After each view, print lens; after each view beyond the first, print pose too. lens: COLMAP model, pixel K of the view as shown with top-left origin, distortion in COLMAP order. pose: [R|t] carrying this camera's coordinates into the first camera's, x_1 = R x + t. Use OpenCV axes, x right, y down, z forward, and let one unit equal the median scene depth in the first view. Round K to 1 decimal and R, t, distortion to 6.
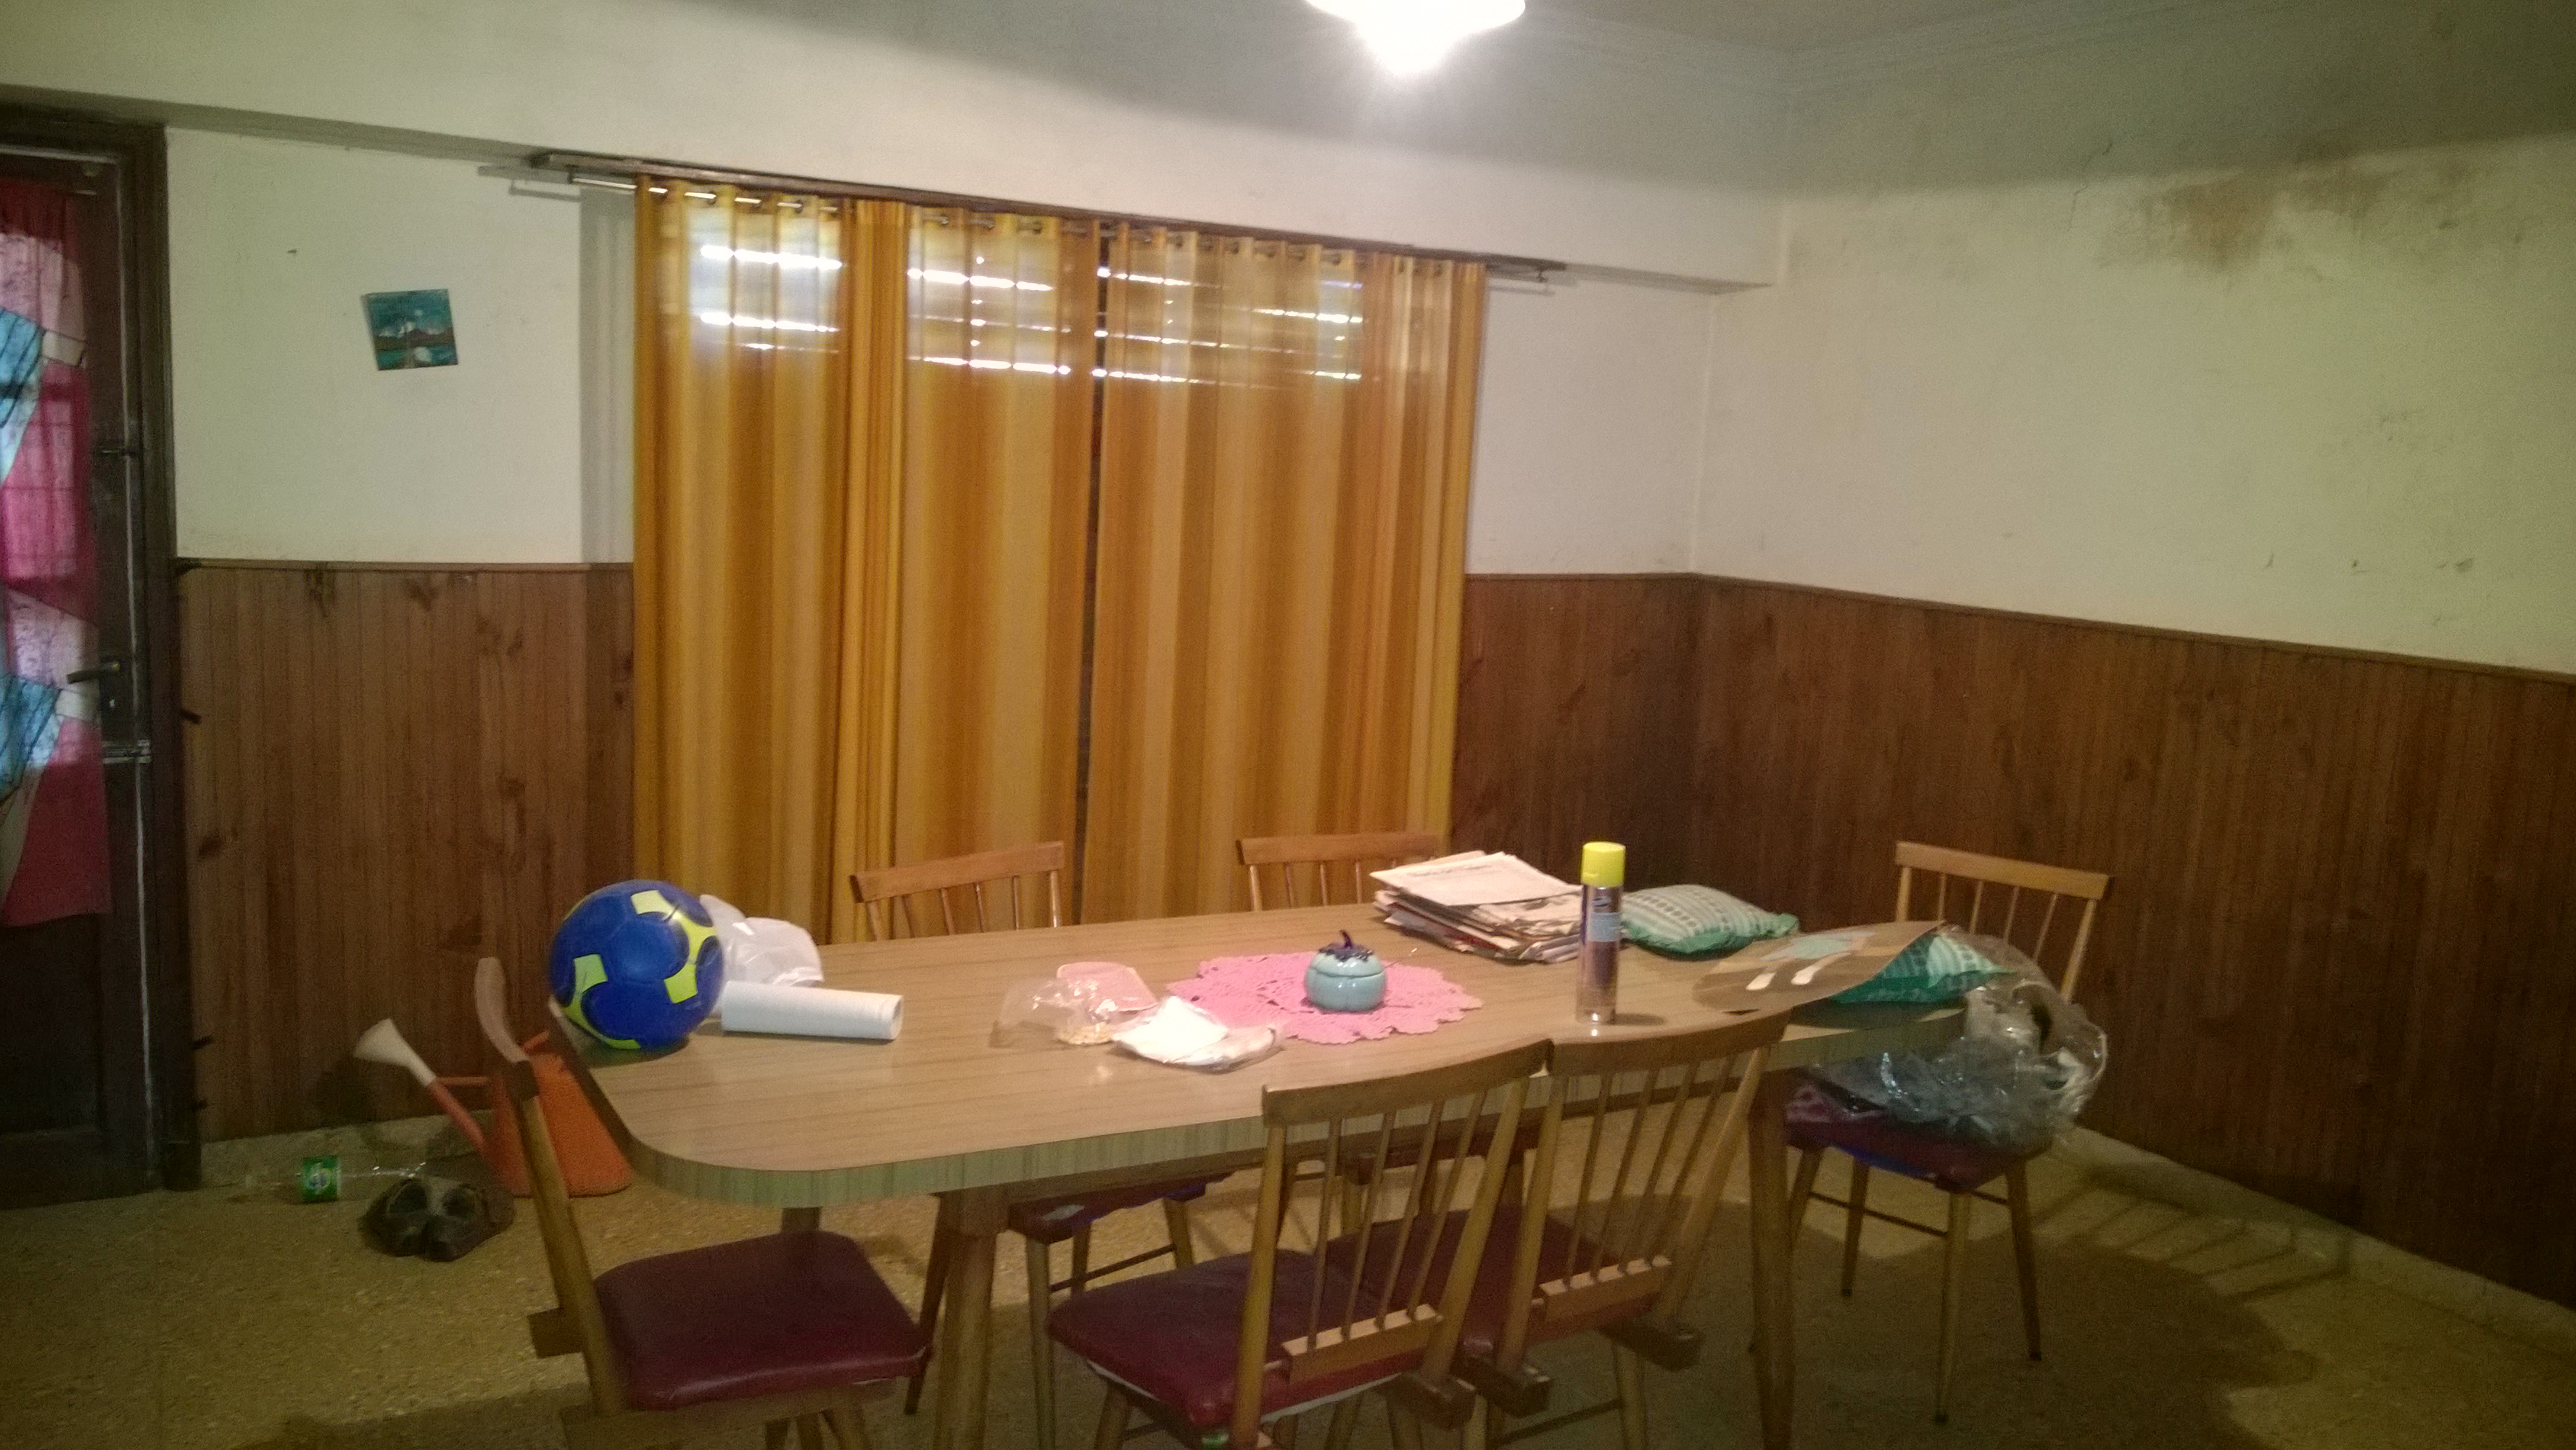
lens RADIAL K [[1980.1, 0, 1285.3], [0, 1980.1, 751.4], [0, 0, 1]] dist [0.009176, -0.038632]
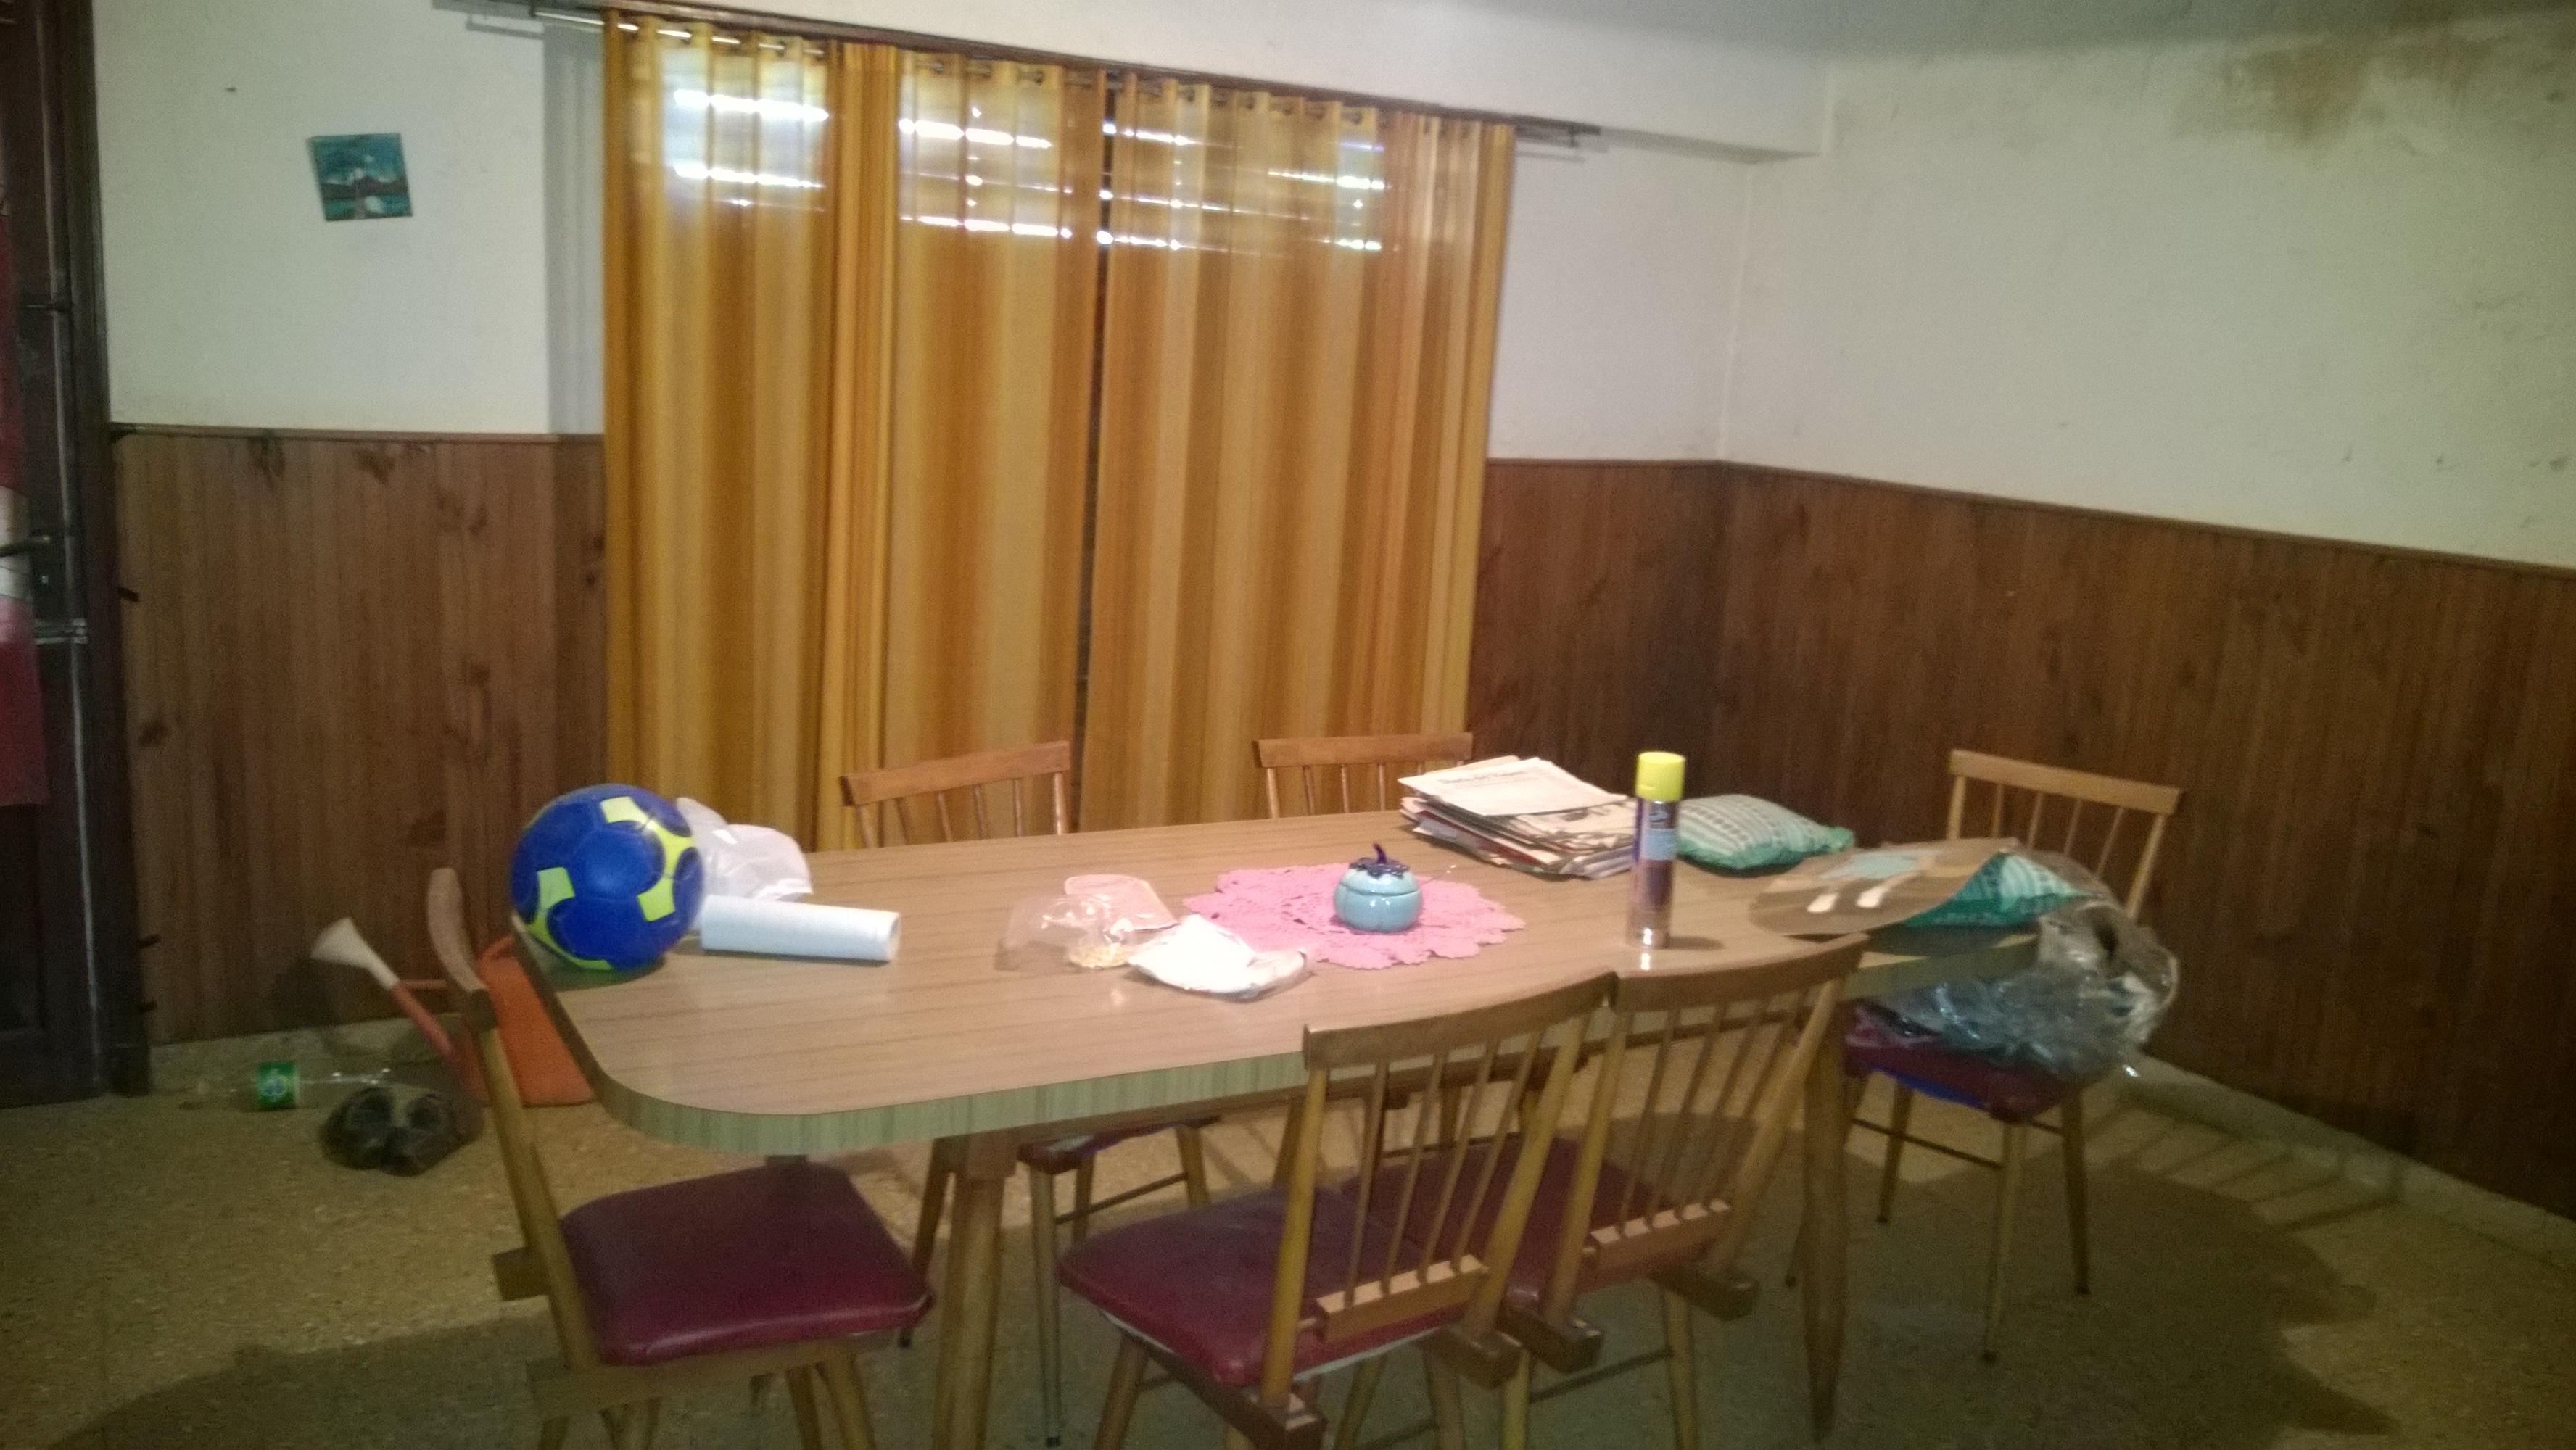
lens RADIAL K [[1980.1, 0, 1289.4], [0, 1980.1, 750.2], [0, 0, 1]] dist [0.009176, -0.038632]
pose [[0.999867, 0.011309, 0.011763, -0.016830], [-0.011958, 0.998320, 0.056701, -0.003812], [-0.011102, -0.056834, 0.998322, 0.060330]]
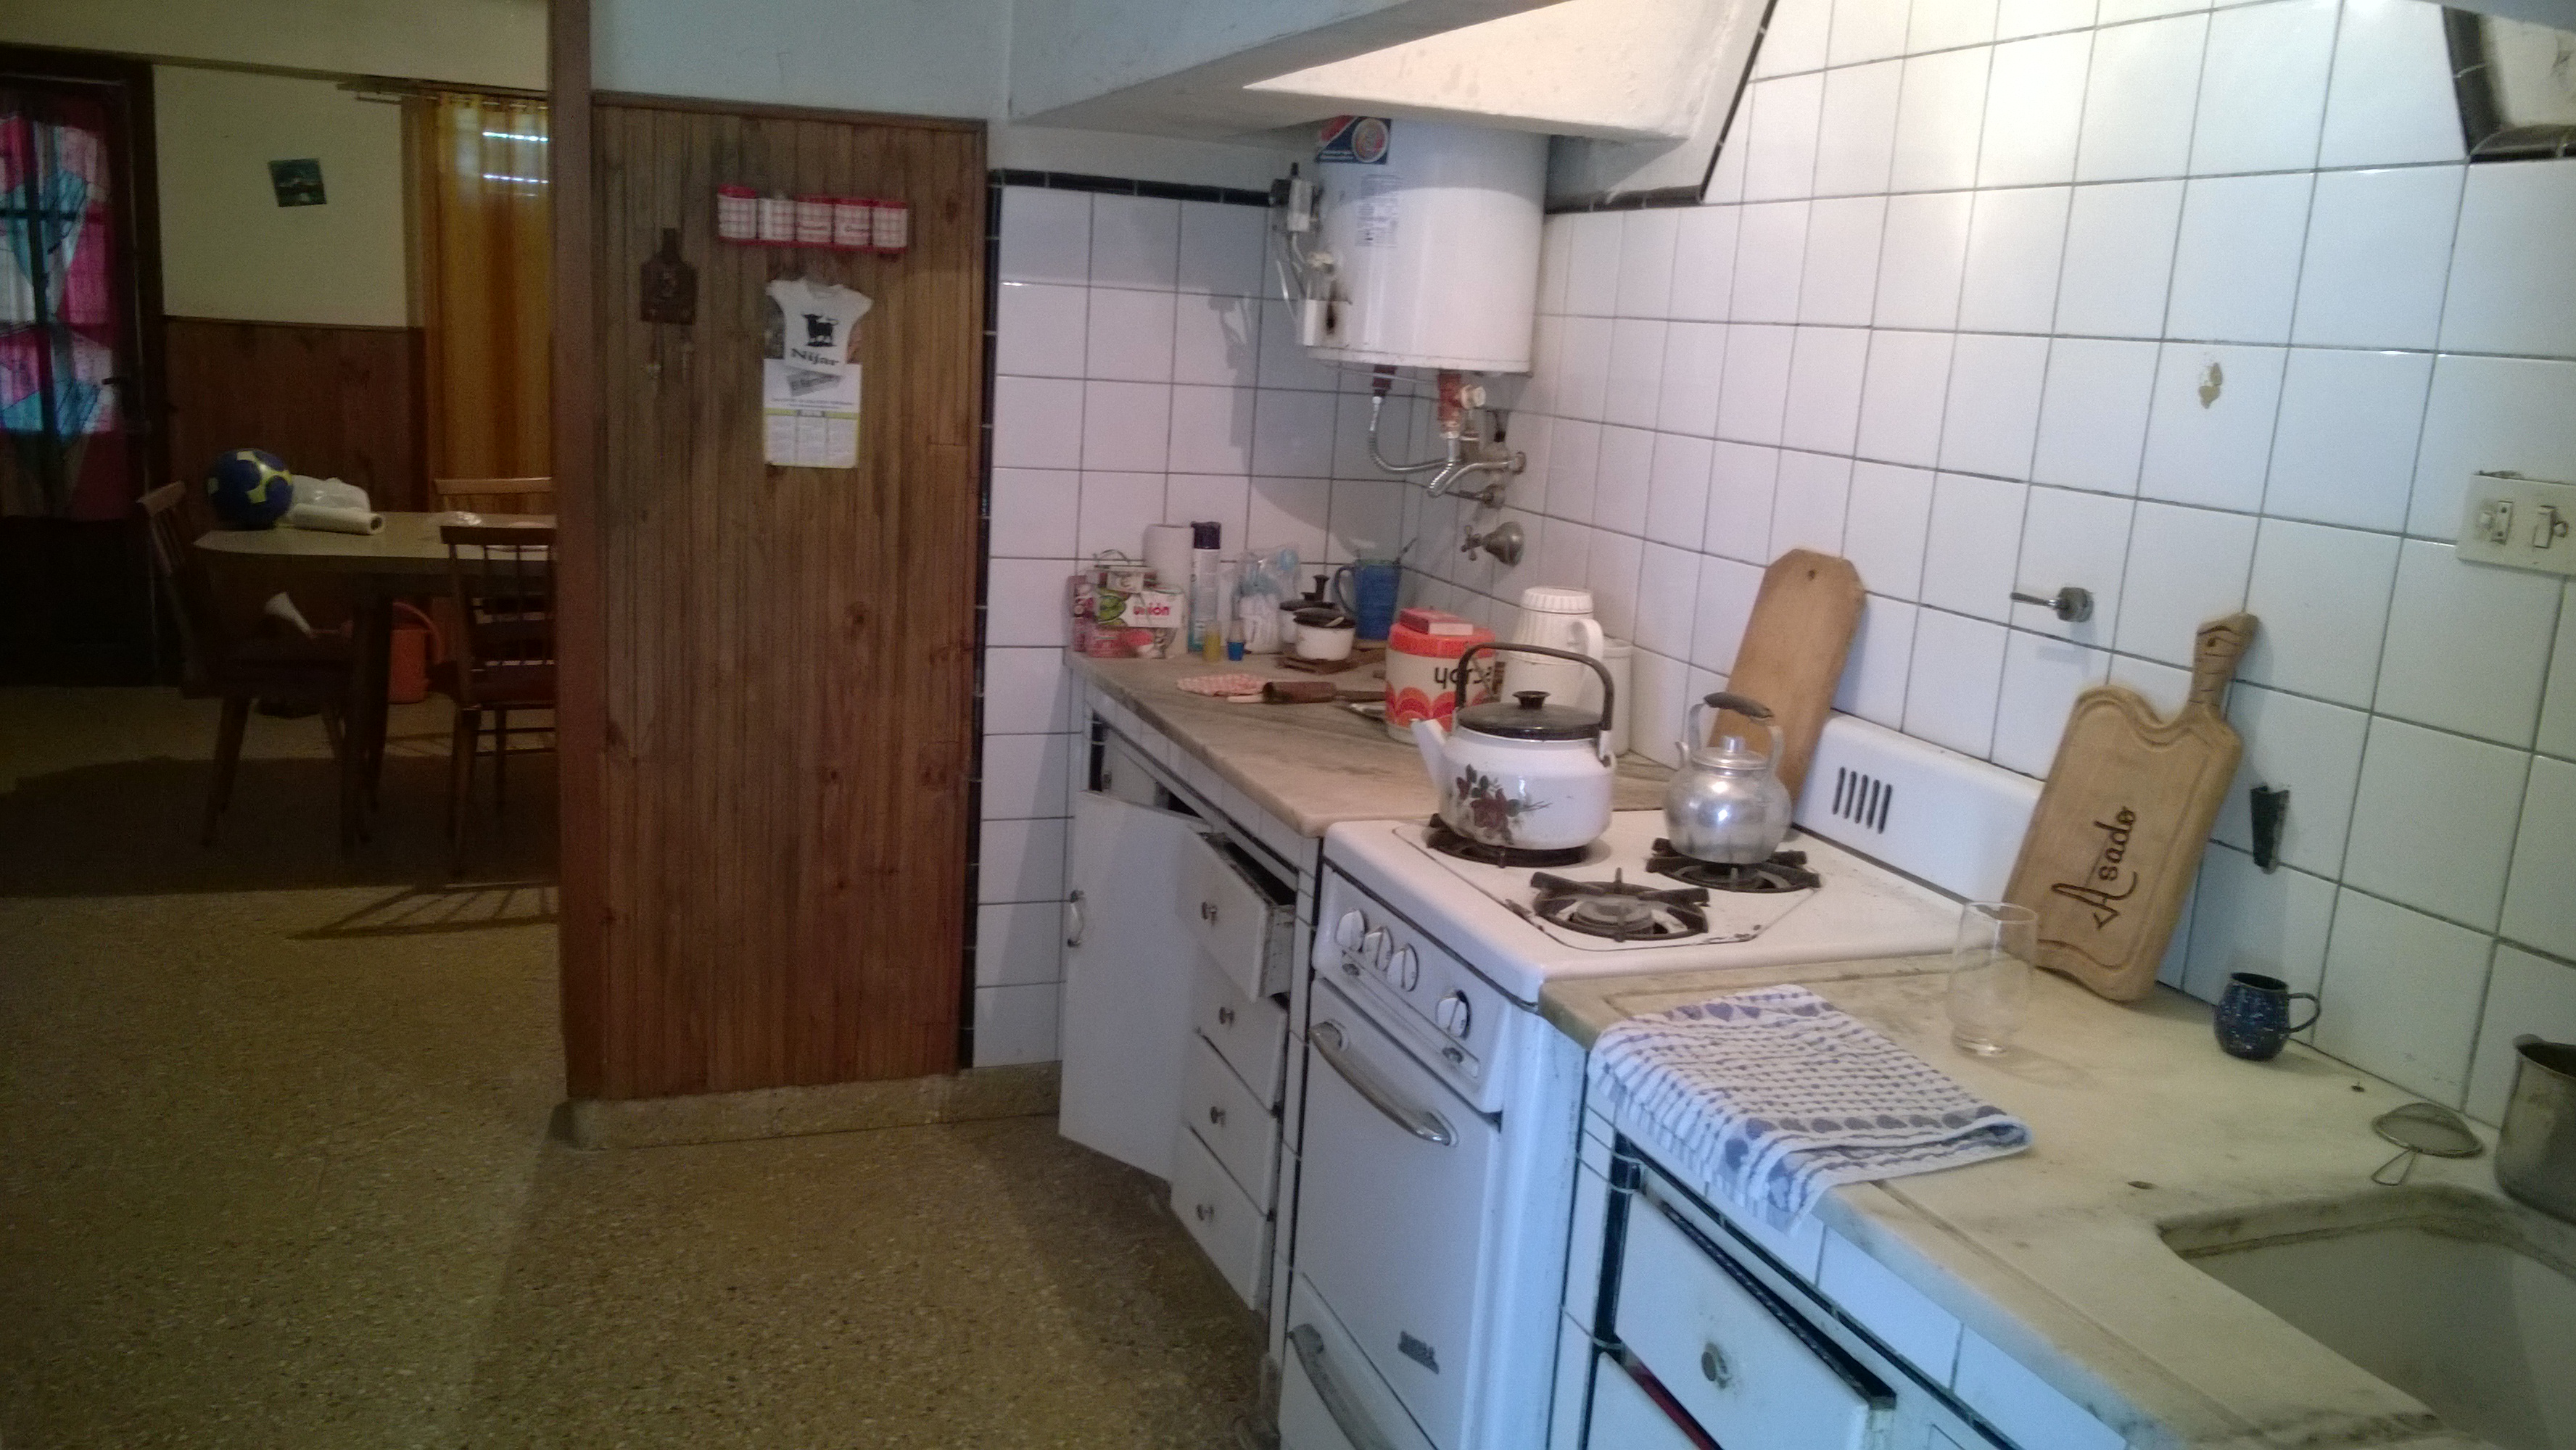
lens RADIAL K [[1980.1, 0, 1282.7], [0, 1980.1, 742.0], [0, 0, 1]] dist [0.009176, -0.038632]
pose [[0.984494, 0.048094, -0.168696, 0.709621], [-0.038864, 0.997583, 0.057594, 0.136528], [0.171058, -0.050145, 0.983984, -0.553676]]
